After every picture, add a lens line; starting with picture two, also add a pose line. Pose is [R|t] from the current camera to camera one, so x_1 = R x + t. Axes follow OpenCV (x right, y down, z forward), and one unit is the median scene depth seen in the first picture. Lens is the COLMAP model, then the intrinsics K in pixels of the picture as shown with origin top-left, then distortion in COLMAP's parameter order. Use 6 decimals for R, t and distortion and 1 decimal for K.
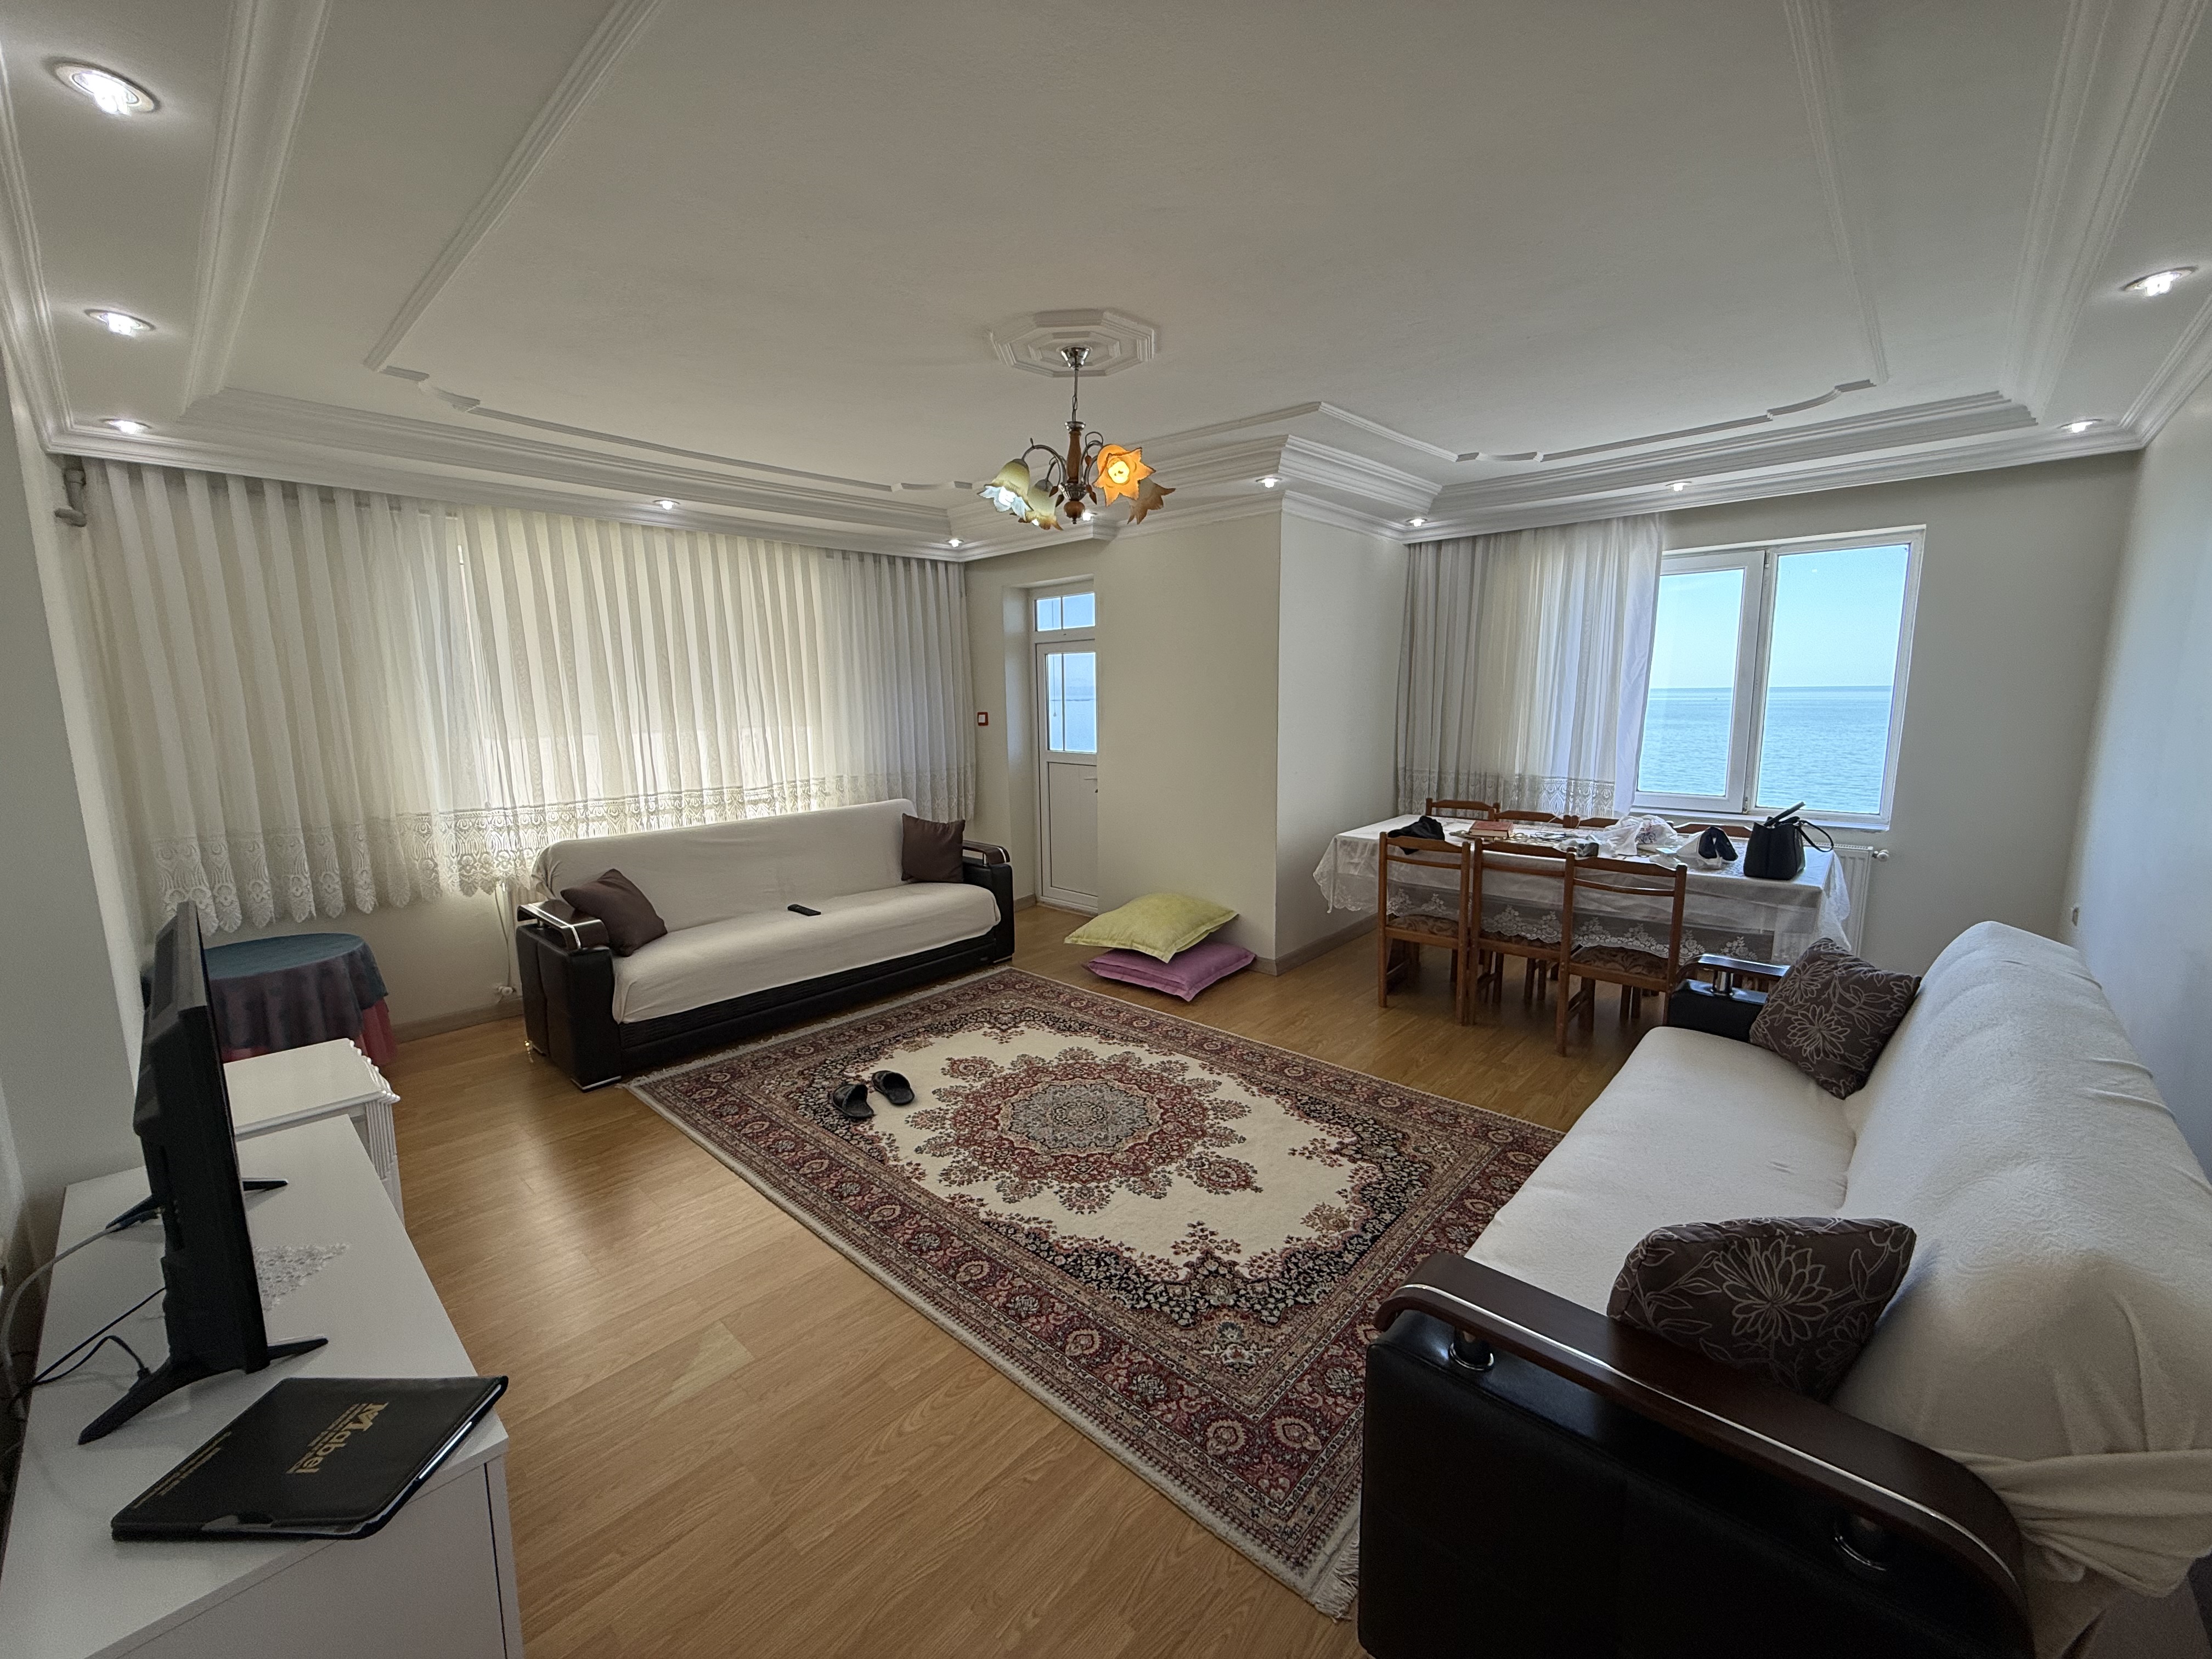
lens RADIAL K [[884.1, 0, 1099.3], [0, 884.1, 835.6], [0, 0, 1]] dist [0.000200, 0.000596]
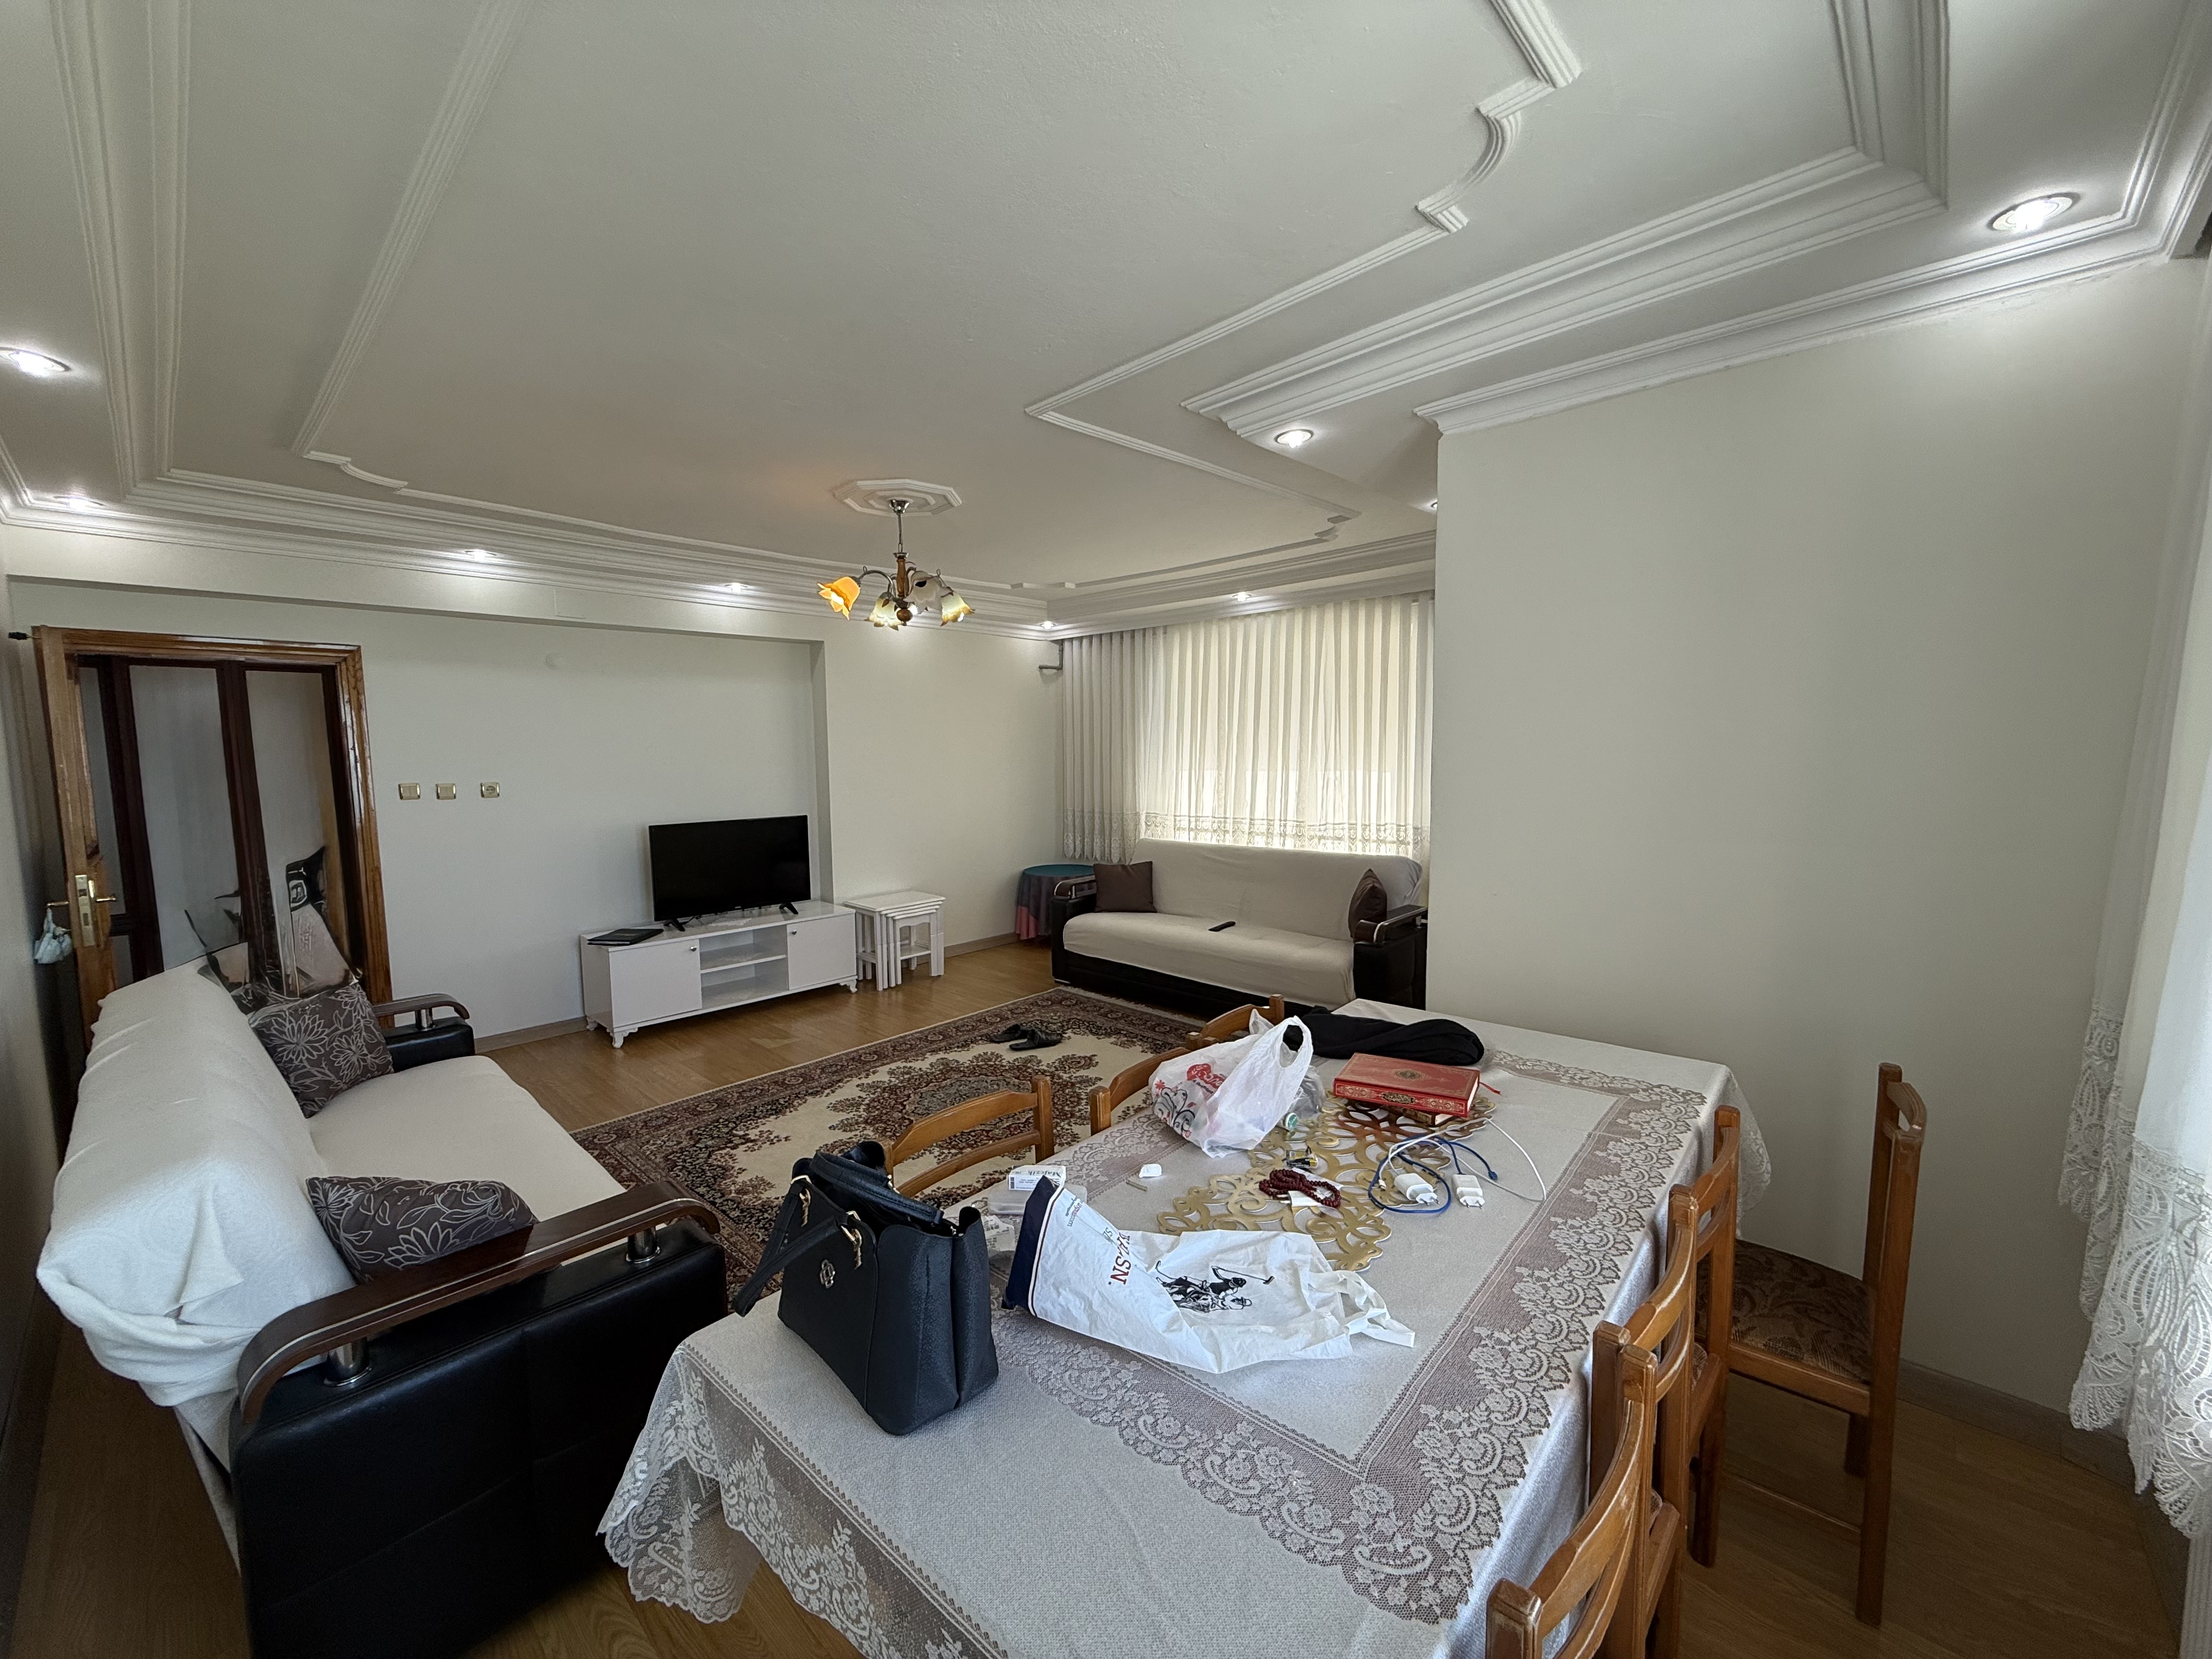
lens RADIAL K [[884.1, 0, 1103.0], [0, 884.1, 833.8], [0, 0, 1]] dist [0.000200, 0.000596]
pose [[-0.005357, 0.112054, -0.993688, 1.027262], [-0.145904, 0.982980, 0.111633, -0.181025], [0.989284, 0.145581, 0.011083, 1.014824]]
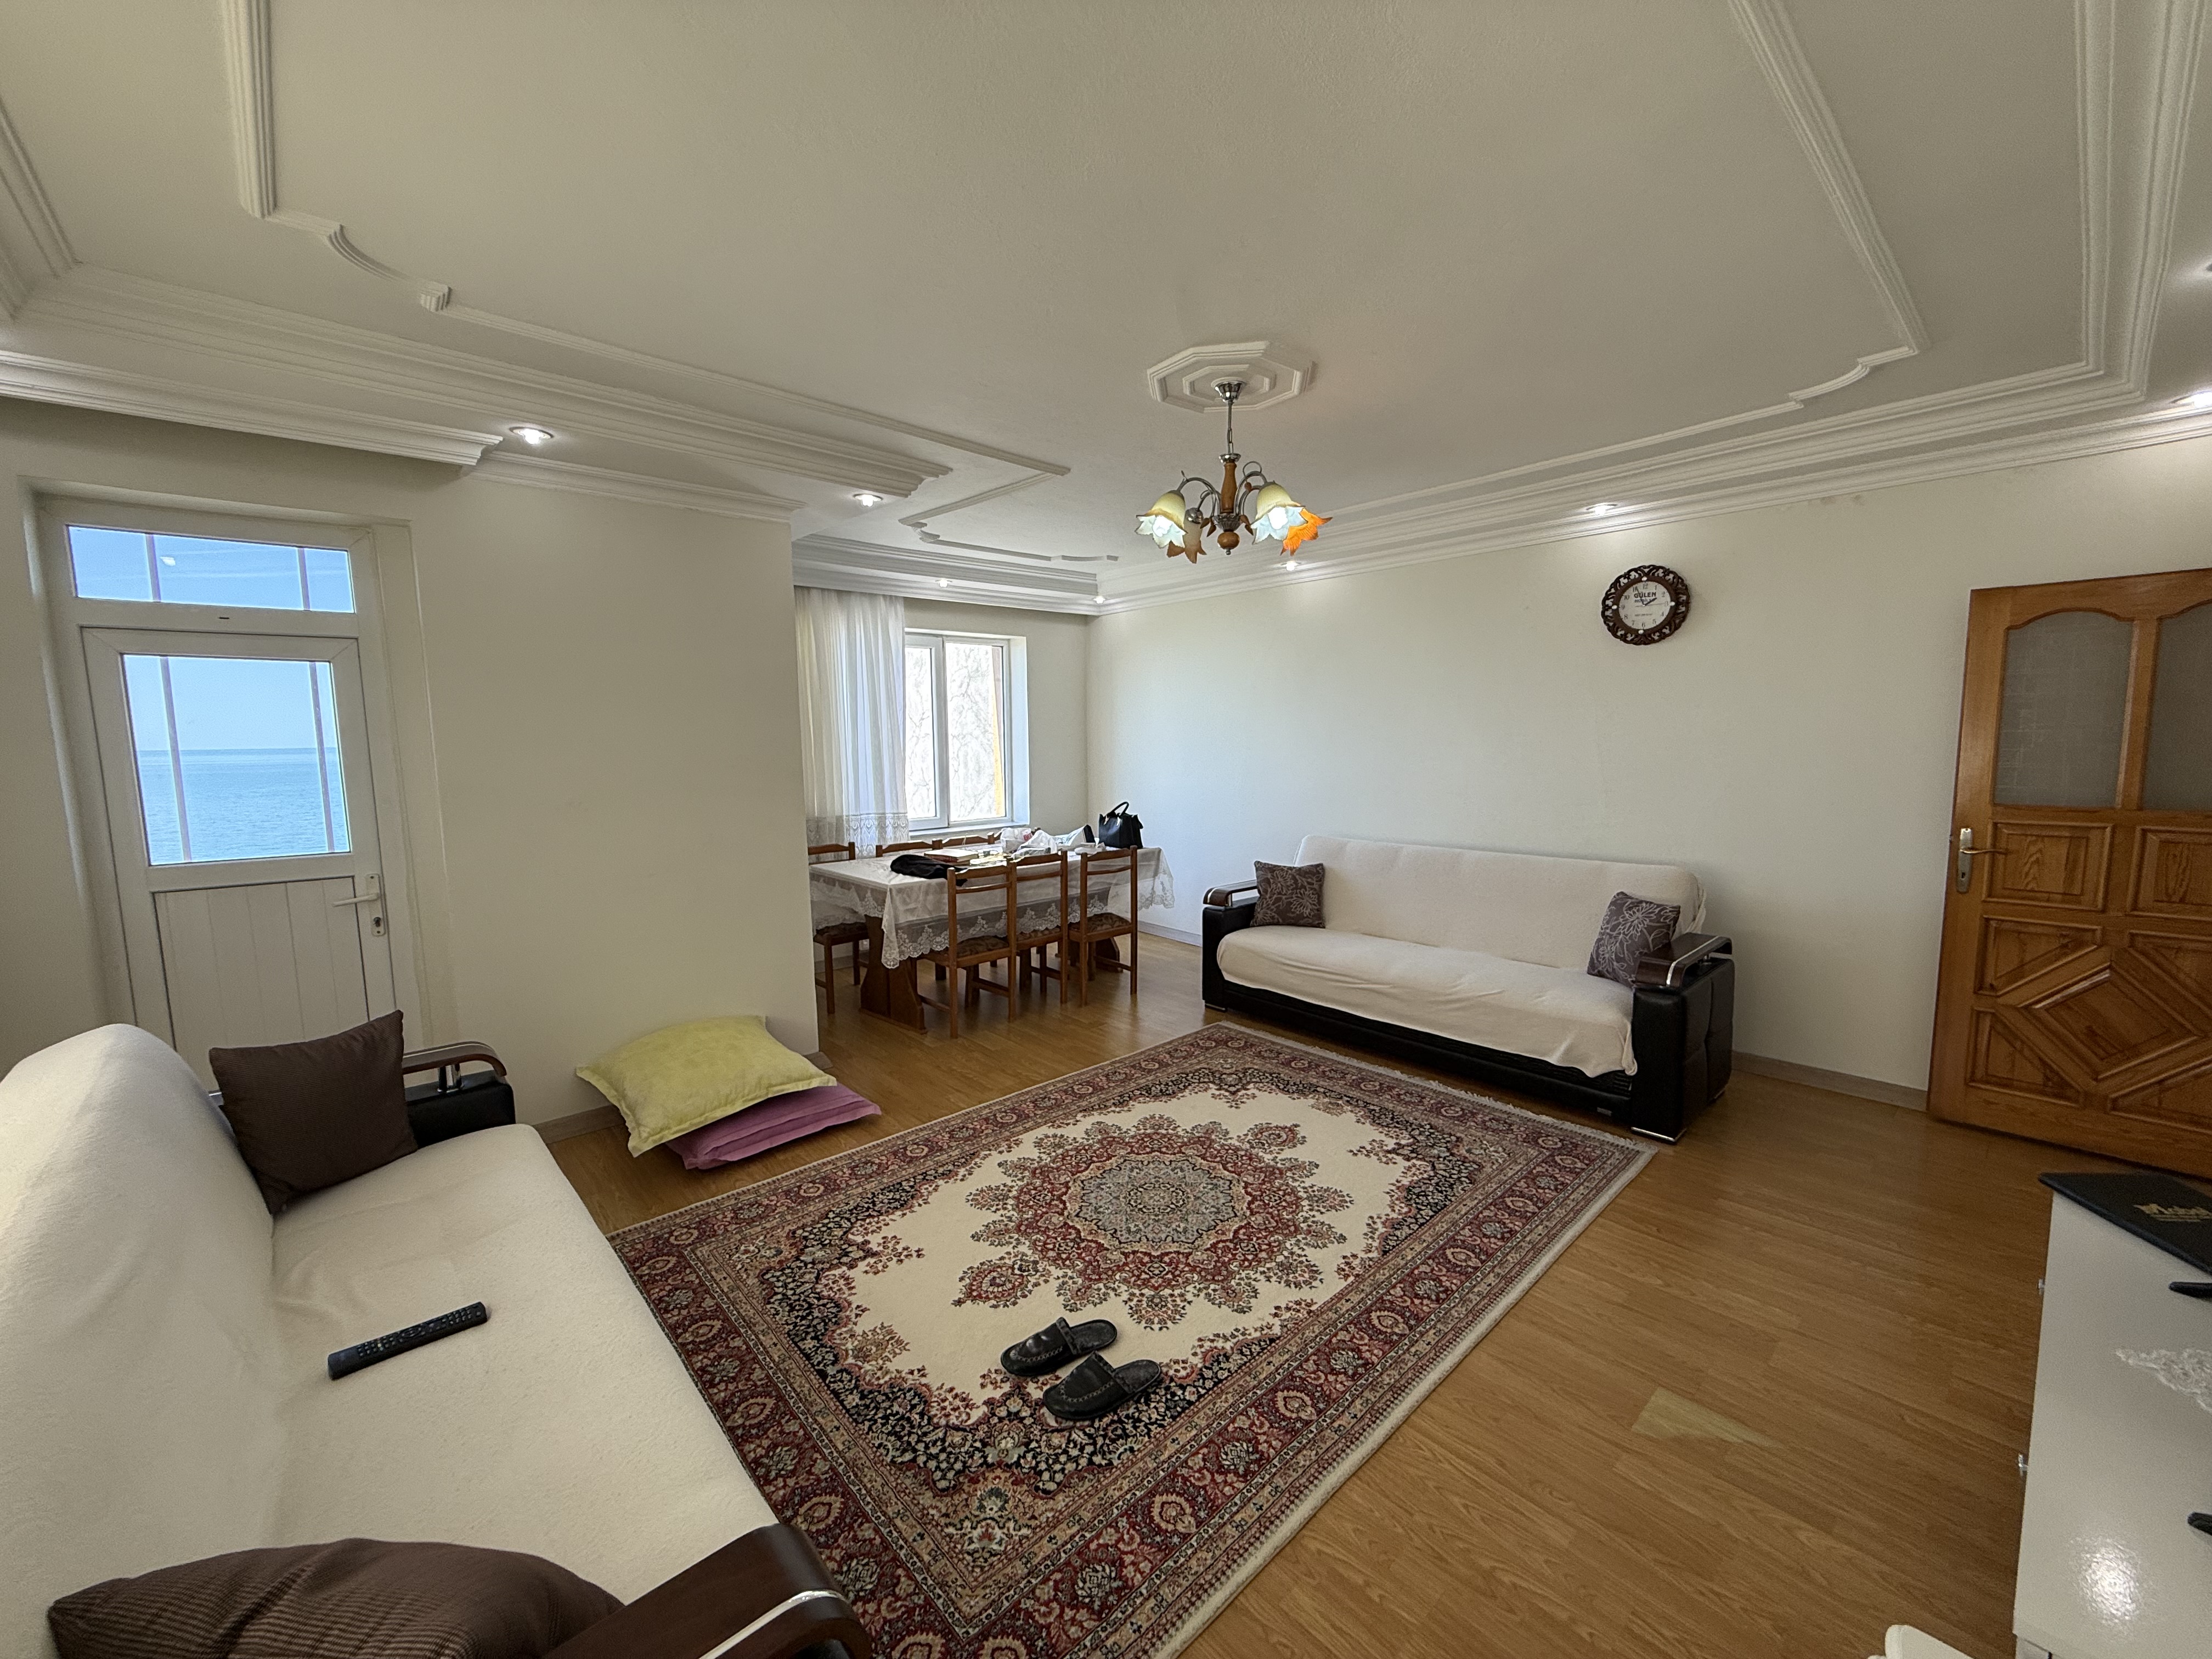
lens RADIAL K [[884.1, 0, 1103.2], [0, 884.1, 832.6], [0, 0, 1]] dist [0.000200, 0.000596]
pose [[0.090379, -0.100869, 0.990786, -0.798720], [0.172706, 0.981372, 0.084157, -0.119033], [-0.980818, 0.163509, 0.106116, 0.824708]]
